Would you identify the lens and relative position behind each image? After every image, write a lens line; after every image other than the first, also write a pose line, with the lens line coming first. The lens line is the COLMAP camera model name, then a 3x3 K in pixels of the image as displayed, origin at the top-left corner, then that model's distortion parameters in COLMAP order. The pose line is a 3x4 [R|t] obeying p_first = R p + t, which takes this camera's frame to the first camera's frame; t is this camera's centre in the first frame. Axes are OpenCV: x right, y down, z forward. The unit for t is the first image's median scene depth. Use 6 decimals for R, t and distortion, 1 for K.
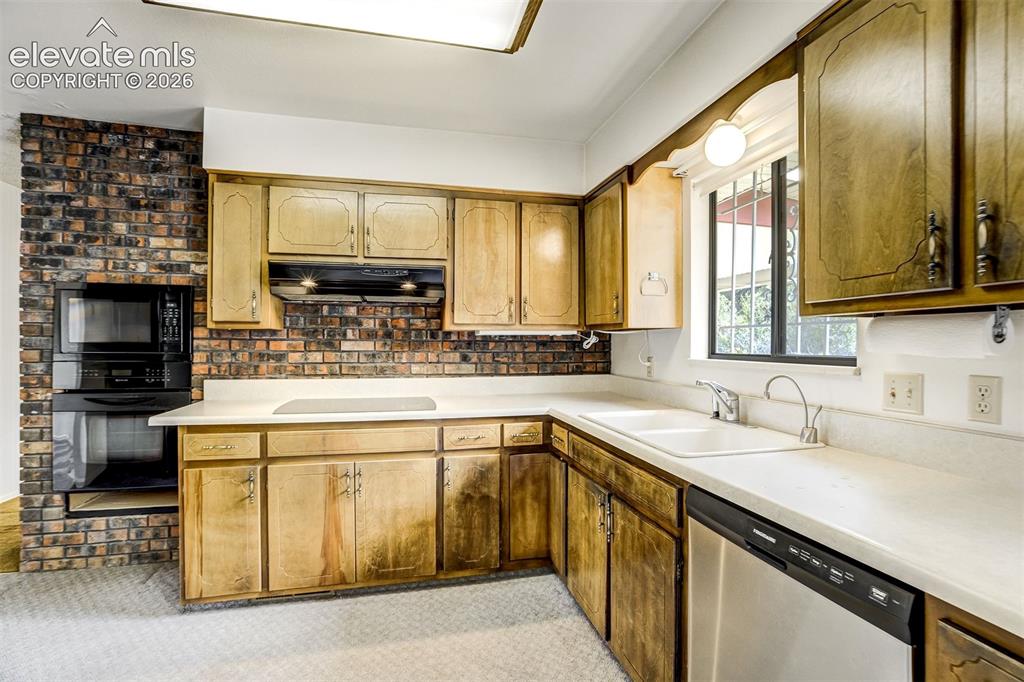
lens RADIAL K [[484.2, 0, 511.9], [0, 484.2, 343.1], [0, 0, 1]] dist [0.001927, 0.000927]
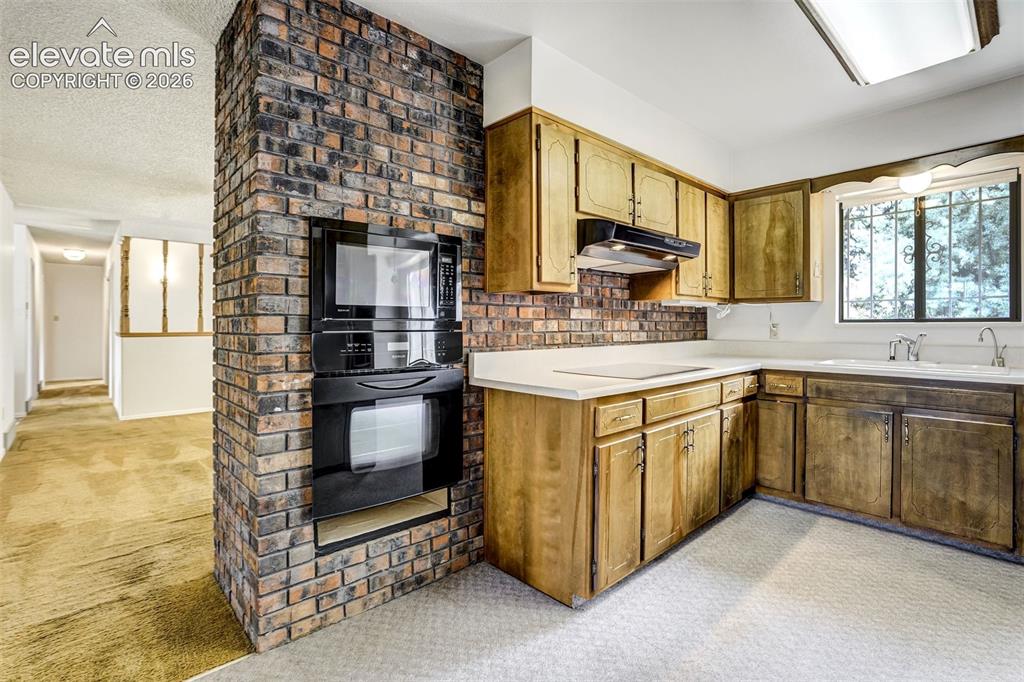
lens RADIAL K [[490.6, 0, 512.2], [0, 490.6, 325.2], [0, 0, 1]] dist [-0.054139, 0.035783]
pose [[0.850549, -0.007192, 0.525846, -1.031792], [0.008191, 0.999966, 0.000428, 0.028960], [-0.525832, 0.003943, 0.850580, 0.257578]]
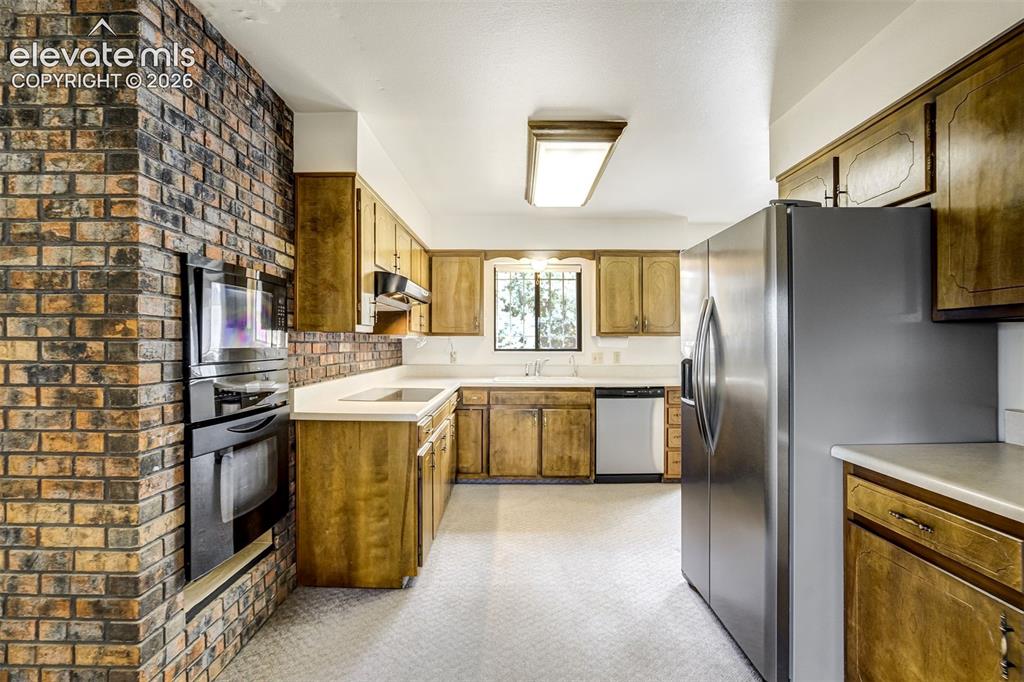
lens RADIAL K [[492.3, 0, 512.0], [0, 492.3, 341.0], [0, 0, 1]] dist [-0.009912, 0.000633]
pose [[0.198478, -0.003023, 0.980101, -1.440504], [0.001333, 0.999995, 0.002815, -0.012884], [-0.980104, 0.000747, 0.198481, 0.445109]]
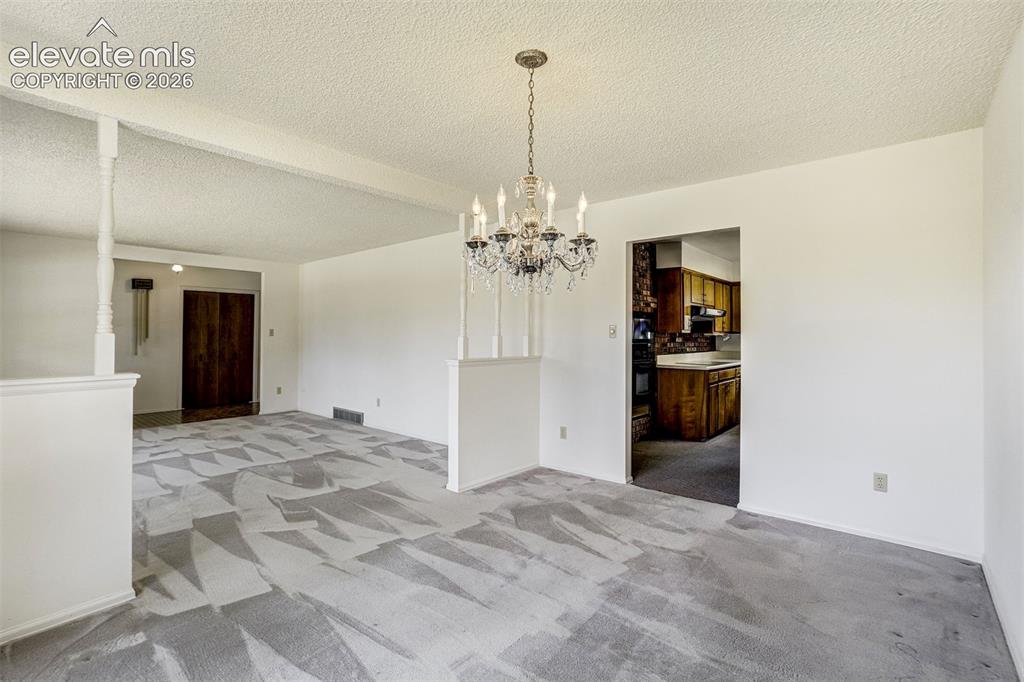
lens RADIAL K [[484.2, 0, 511.9], [0, 484.2, 343.1], [0, 0, 1]] dist [0.001927, 0.000927]
pose [[0.773339, -0.010915, 0.633899, -2.590333], [0.003675, 0.999912, 0.012733, -0.011819], [-0.633982, -0.007517, 0.773311, -0.300589]]
